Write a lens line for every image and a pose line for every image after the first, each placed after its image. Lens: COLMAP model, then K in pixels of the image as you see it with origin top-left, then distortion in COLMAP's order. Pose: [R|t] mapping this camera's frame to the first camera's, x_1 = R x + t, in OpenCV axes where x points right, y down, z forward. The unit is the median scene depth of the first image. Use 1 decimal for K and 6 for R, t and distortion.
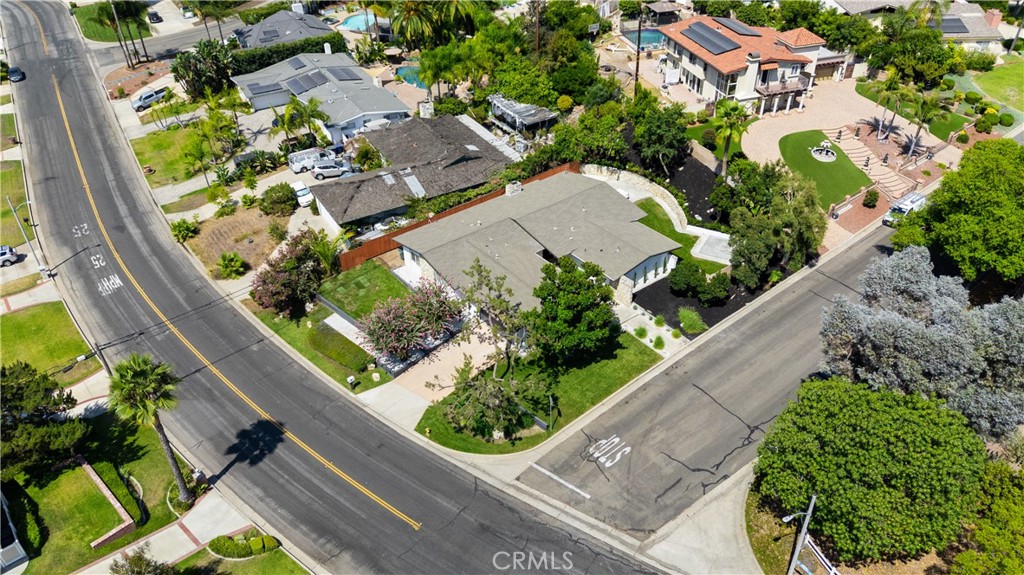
lens RADIAL K [[750.4, 0, 512.0], [0, 750.4, 287.5], [0, 0, 1]] dist [0.068981, -0.063956]
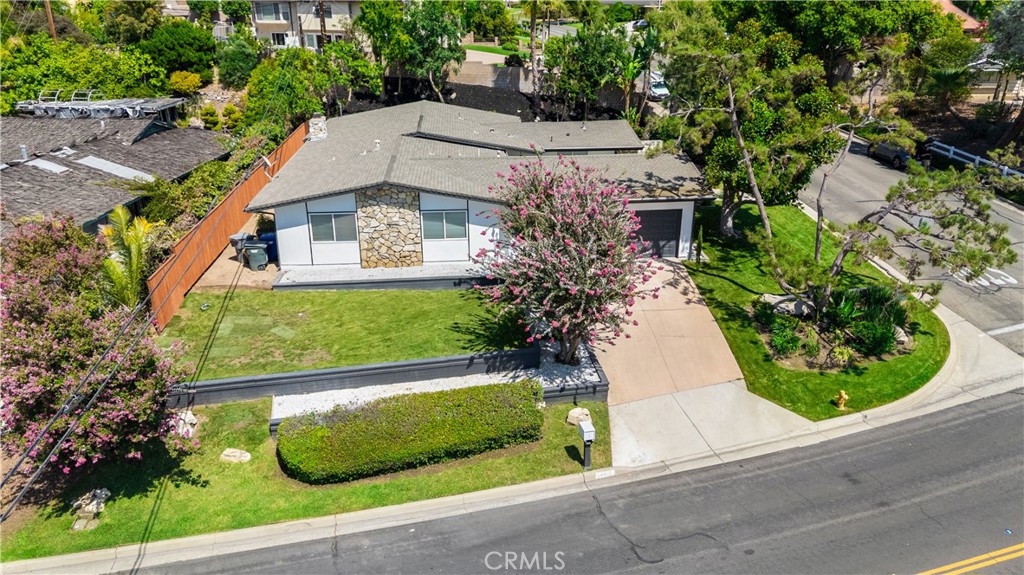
lens RADIAL K [[750.4, 0, 512.0], [0, 750.4, 287.5], [0, 0, 1]] dist [0.068981, -0.063956]
pose [[0.553311, -0.292282, 0.780012, -0.464013], [0.484381, 0.874714, -0.015833, 0.052774], [-0.677660, 0.386583, 0.625564, 0.761537]]
